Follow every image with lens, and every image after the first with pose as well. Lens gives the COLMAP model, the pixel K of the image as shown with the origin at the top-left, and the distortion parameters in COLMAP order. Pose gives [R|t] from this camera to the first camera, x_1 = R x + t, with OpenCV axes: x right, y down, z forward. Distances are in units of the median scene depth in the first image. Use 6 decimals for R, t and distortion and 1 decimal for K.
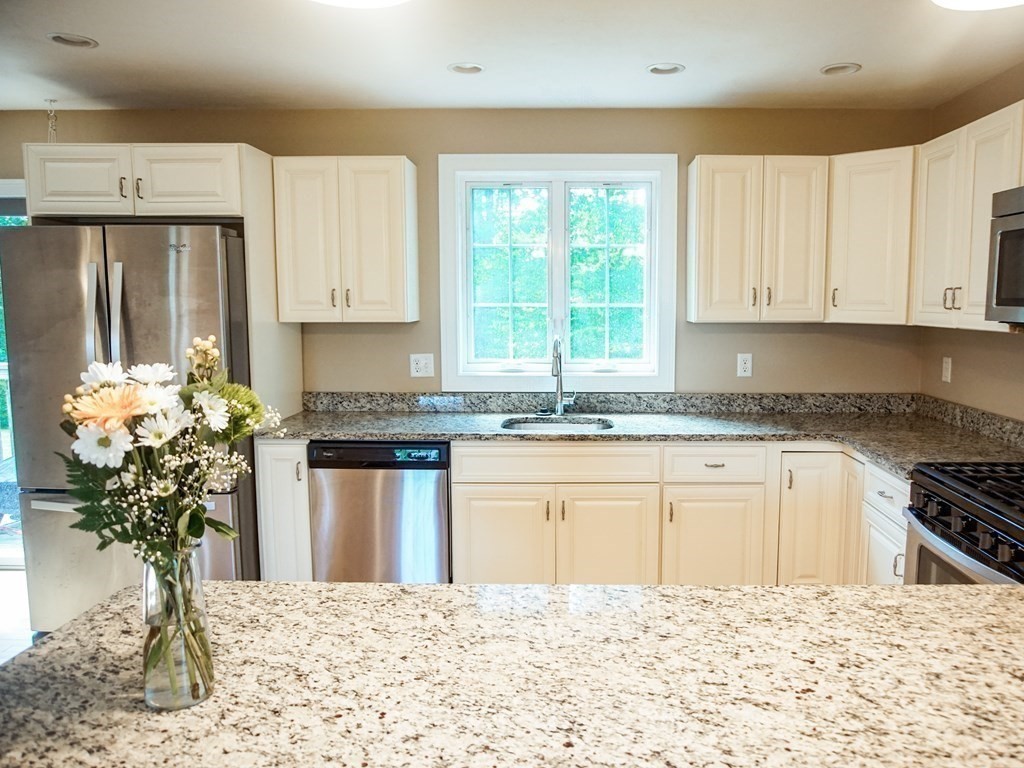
lens RADIAL K [[792.5, 0, 550.5], [0, 792.5, 377.9], [0, 0, 1]] dist [-0.016341, 0.016720]
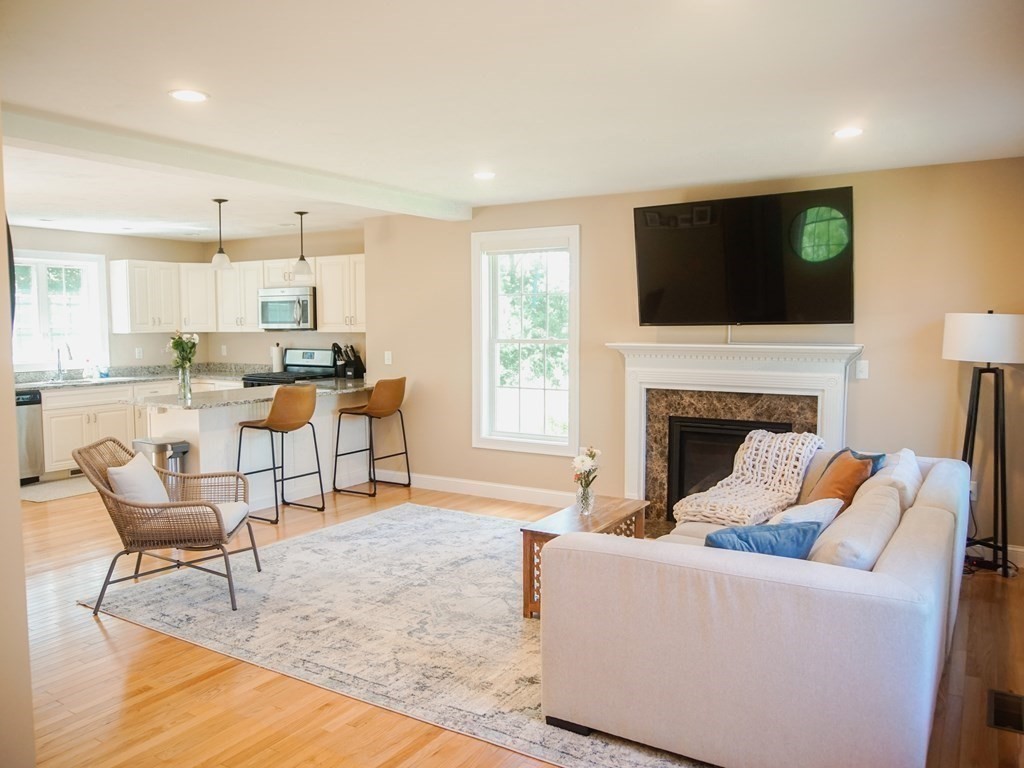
lens RADIAL K [[792.5, 0, 489.2], [0, 792.5, 384.7], [0, 0, 1]] dist [-0.016341, 0.016720]
pose [[0.539328, -0.069347, 0.839235, -1.128944], [0.089242, 0.995698, 0.024925, 0.107869], [-0.837354, 0.061452, 0.543197, -1.031093]]
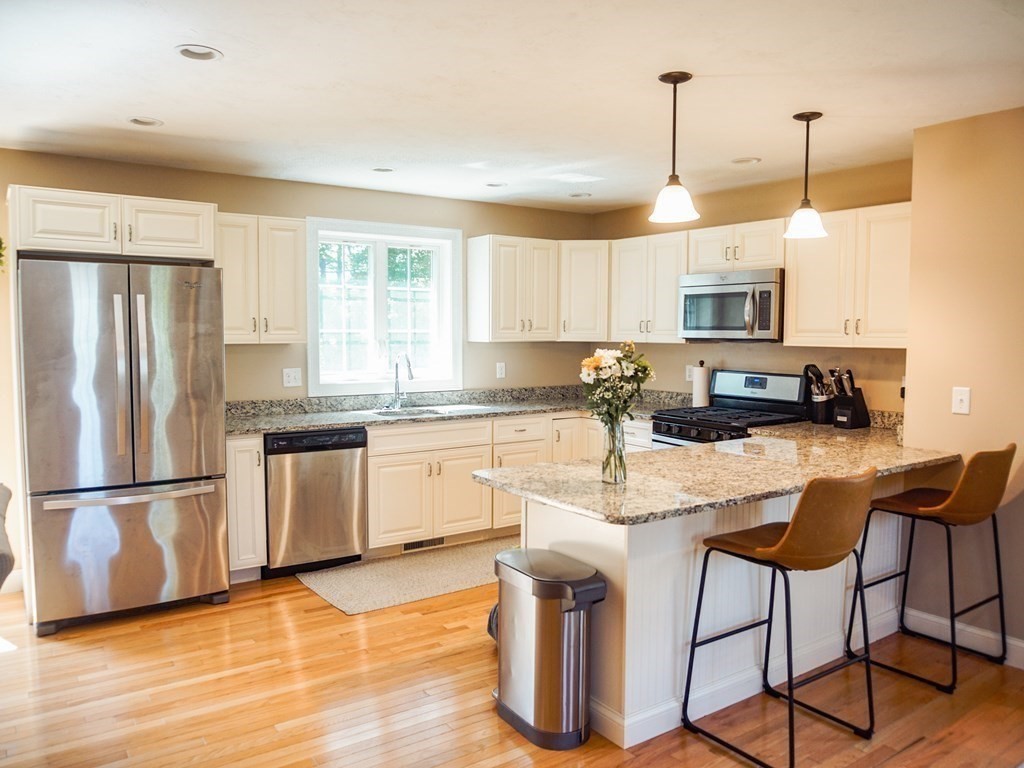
lens RADIAL K [[792.5, 0, 516.7], [0, 792.5, 386.0], [0, 0, 1]] dist [-0.016341, 0.016720]
pose [[0.814106, -0.039479, 0.579372, -0.656414], [0.054535, 0.998475, -0.008593, 0.031213], [-0.578149, 0.038592, 0.815018, -0.274325]]
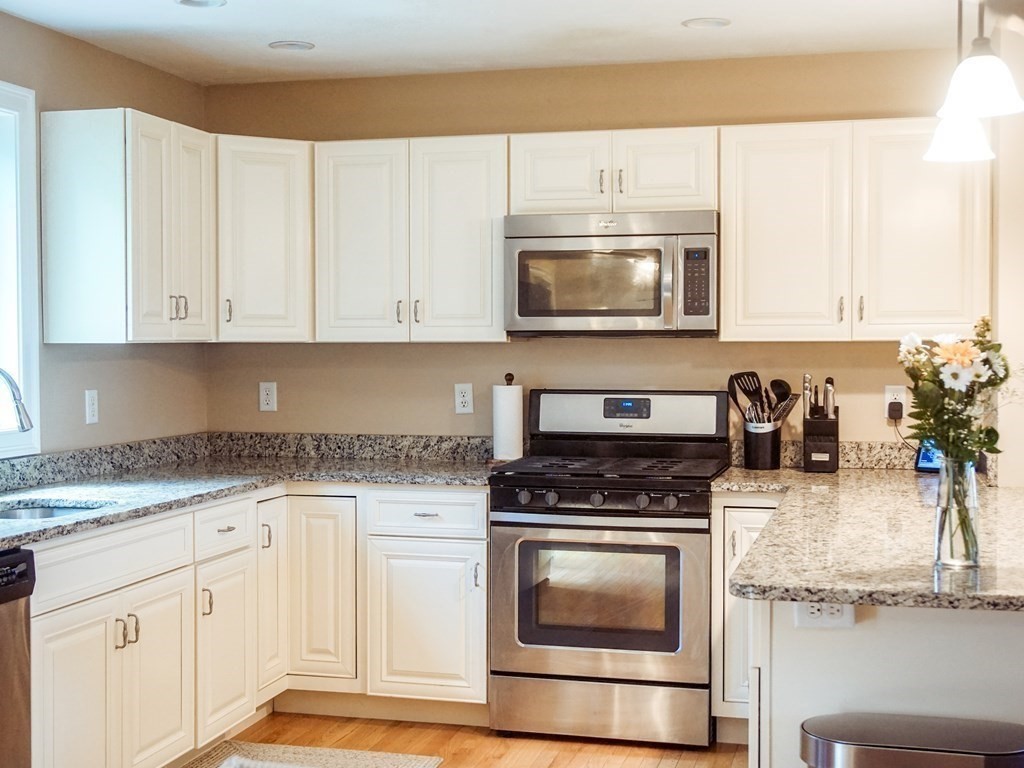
lens RADIAL K [[1497.7, 0, 484.1], [0, 1497.7, 407.0], [0, 0, 1]] dist [0.056875, 0.000000]
pose [[0.255030, -0.044758, 0.965897, -1.005284], [0.098766, 0.994909, 0.020025, -0.008969], [-0.961876, 0.090291, 0.258152, 0.352782]]
